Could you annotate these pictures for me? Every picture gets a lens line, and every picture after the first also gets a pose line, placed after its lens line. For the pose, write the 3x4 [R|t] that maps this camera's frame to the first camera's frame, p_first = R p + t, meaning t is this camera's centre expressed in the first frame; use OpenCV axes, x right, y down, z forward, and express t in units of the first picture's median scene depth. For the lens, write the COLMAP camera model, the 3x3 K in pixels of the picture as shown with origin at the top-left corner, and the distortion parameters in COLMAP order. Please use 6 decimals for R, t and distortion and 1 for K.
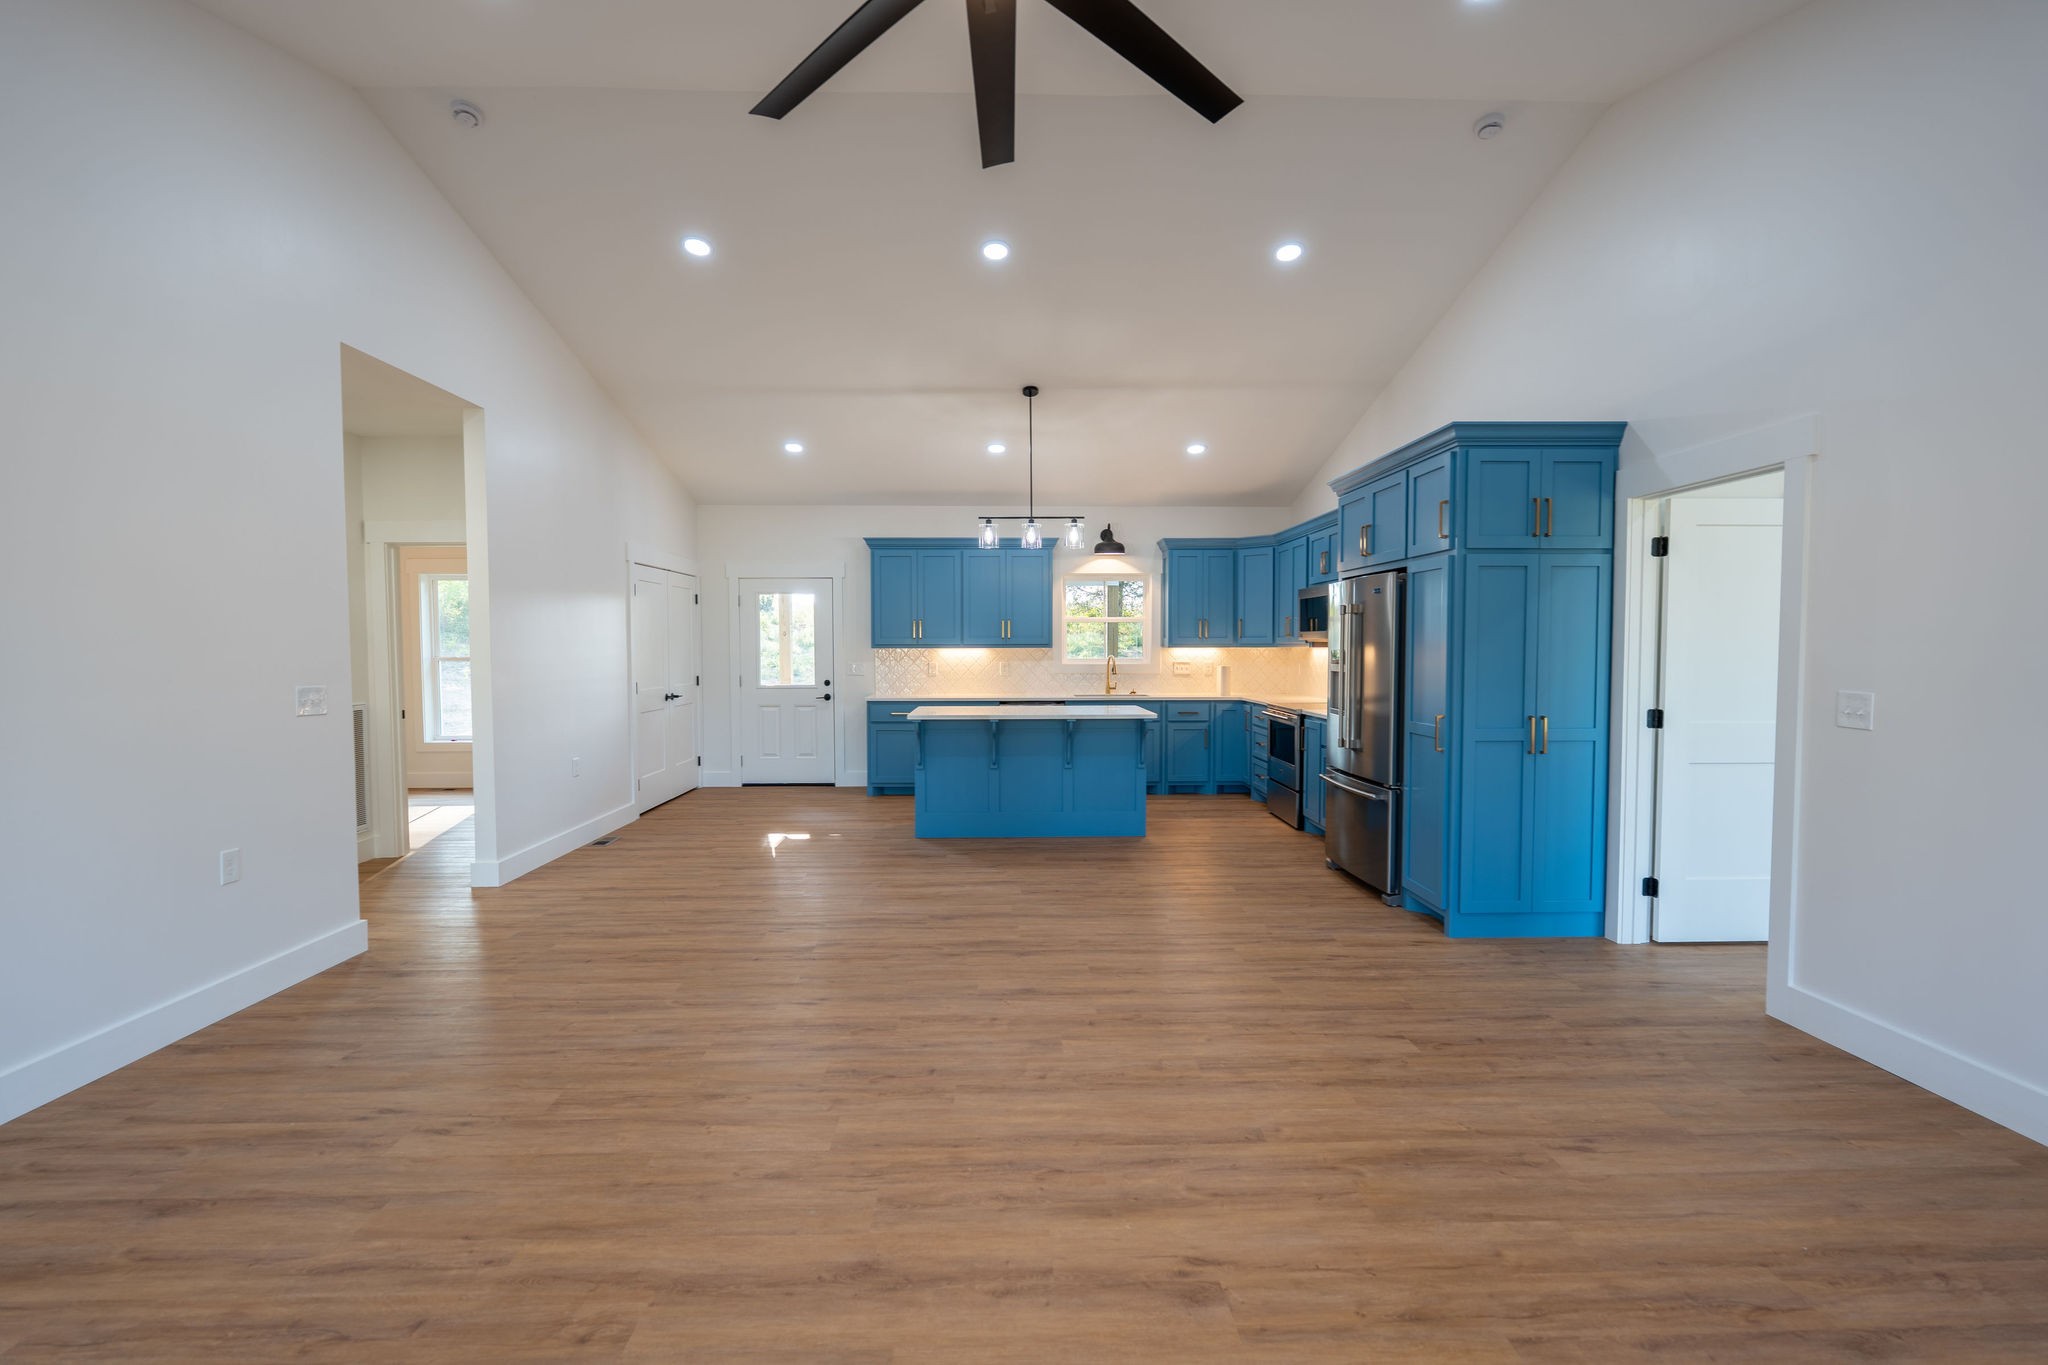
lens RADIAL K [[902.0, 0, 1024.0], [0, 902.0, 682.5], [0, 0, 1]] dist [-0.006580, 0.000242]
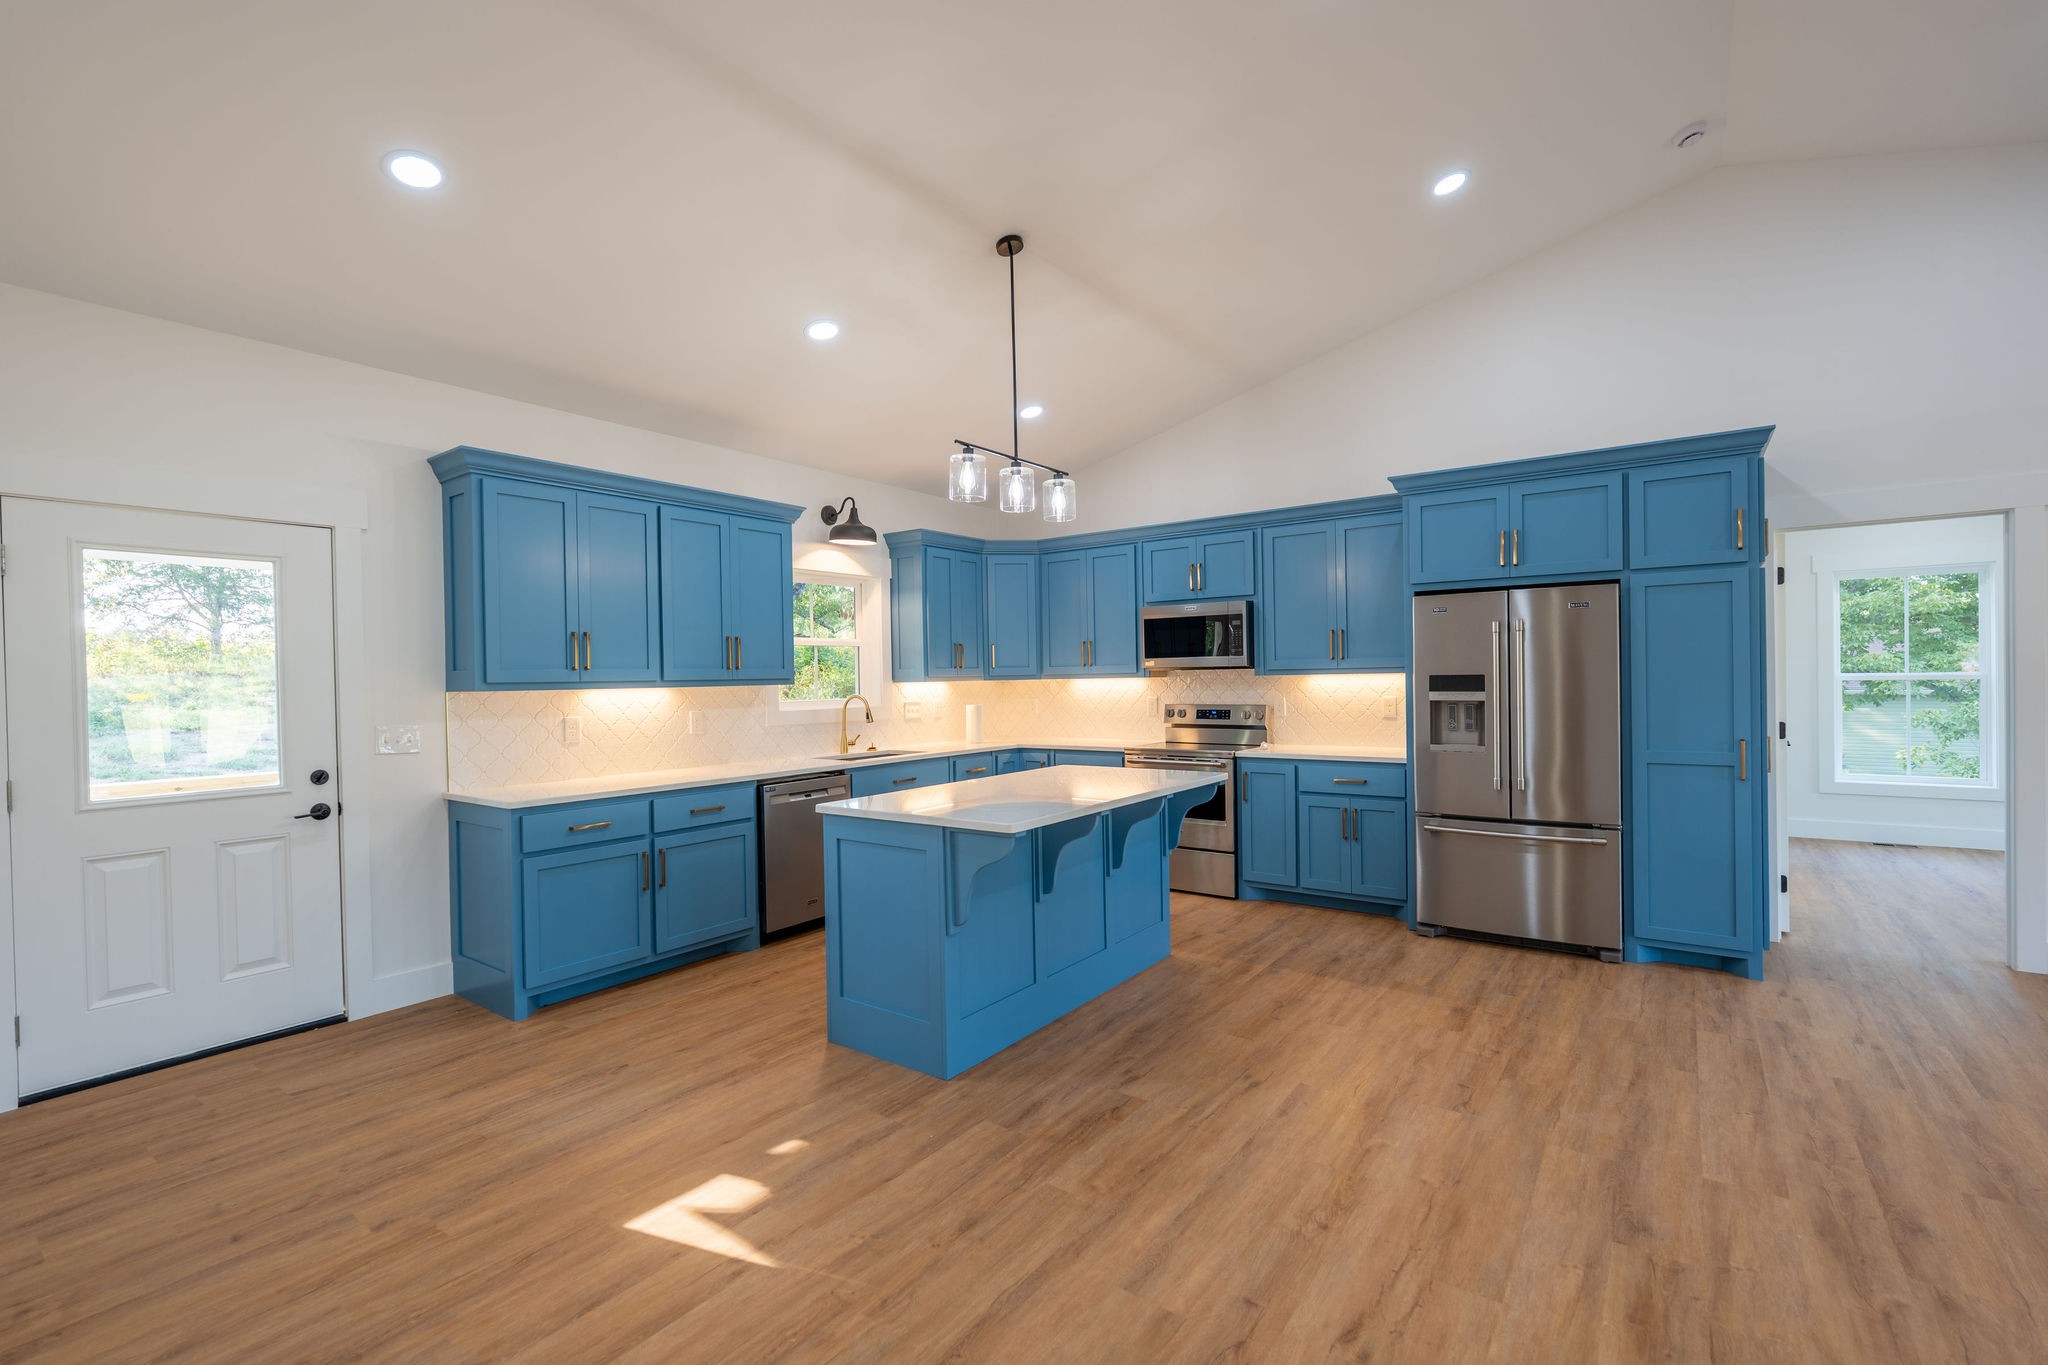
lens RADIAL K [[891.9, 0, 1024.0], [0, 891.9, 682.5], [0, 0, 1]] dist [-0.005473, 0.000029]
pose [[0.616105, -0.013466, 0.787549, -0.468072], [0.048974, 0.998574, -0.021239, -0.025920], [-0.786140, 0.051655, 0.615886, 0.676751]]
